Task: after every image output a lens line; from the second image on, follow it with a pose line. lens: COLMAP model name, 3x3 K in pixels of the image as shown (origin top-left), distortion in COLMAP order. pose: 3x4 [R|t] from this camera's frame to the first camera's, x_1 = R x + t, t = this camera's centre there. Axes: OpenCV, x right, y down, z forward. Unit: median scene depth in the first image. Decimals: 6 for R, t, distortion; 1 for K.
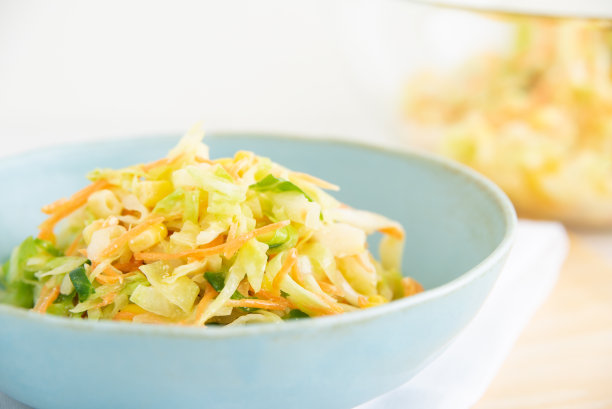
lens RADIAL K [[1738.4, 0, 317.3], [0, 1738.4, 204.9], [0, 0, 1]] dist [0.126408, 0.847756]
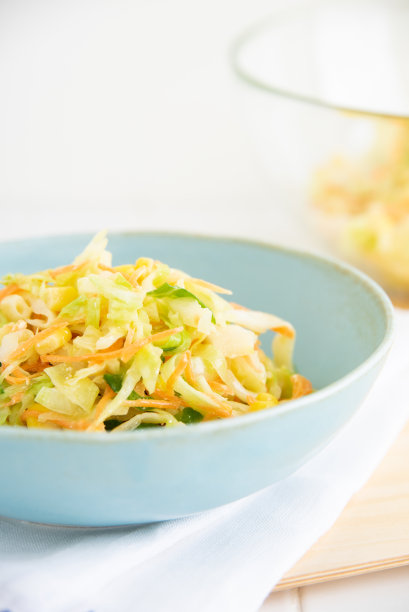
lens RADIAL K [[1738.4, 0, 204.5], [0, 1738.4, 306.0], [0, 0, 1]] dist [0.126408, 0.847756]
pose [[0.999051, 0.002418, -0.043495, 0.044214], [-0.000635, 0.999160, 0.040963, -0.047447], [0.043557, -0.040896, 0.998214, -0.081289]]
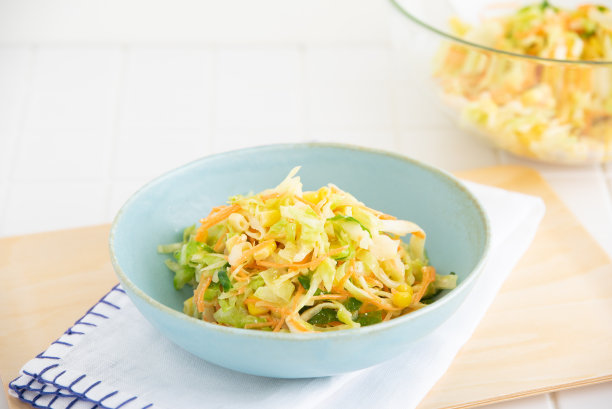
lens RADIAL K [[1809.2, 0, 306.0], [0, 1809.2, 204.5], [0, 0, 1]] dist [0.234338, 0.615196]
pose [[0.997133, 0.031043, -0.069013, 0.058665], [-0.016155, 0.978285, 0.206633, -0.377605], [0.073929, -0.204925, 0.975982, -0.661178]]
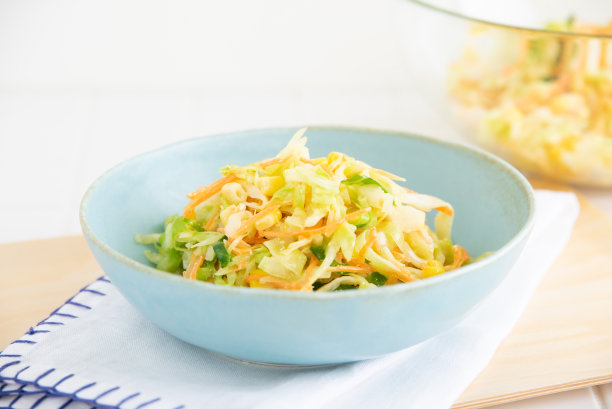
lens RADIAL K [[1809.2, 0, 306.0], [0, 1809.2, 204.5], [0, 0, 1]] dist [0.234338, 0.615196]
pose [[0.999743, 0.000212, -0.022669, -0.034678], [0.001325, 0.997700, 0.067774, -0.089879], [0.022632, -0.067787, 0.997443, -0.425891]]
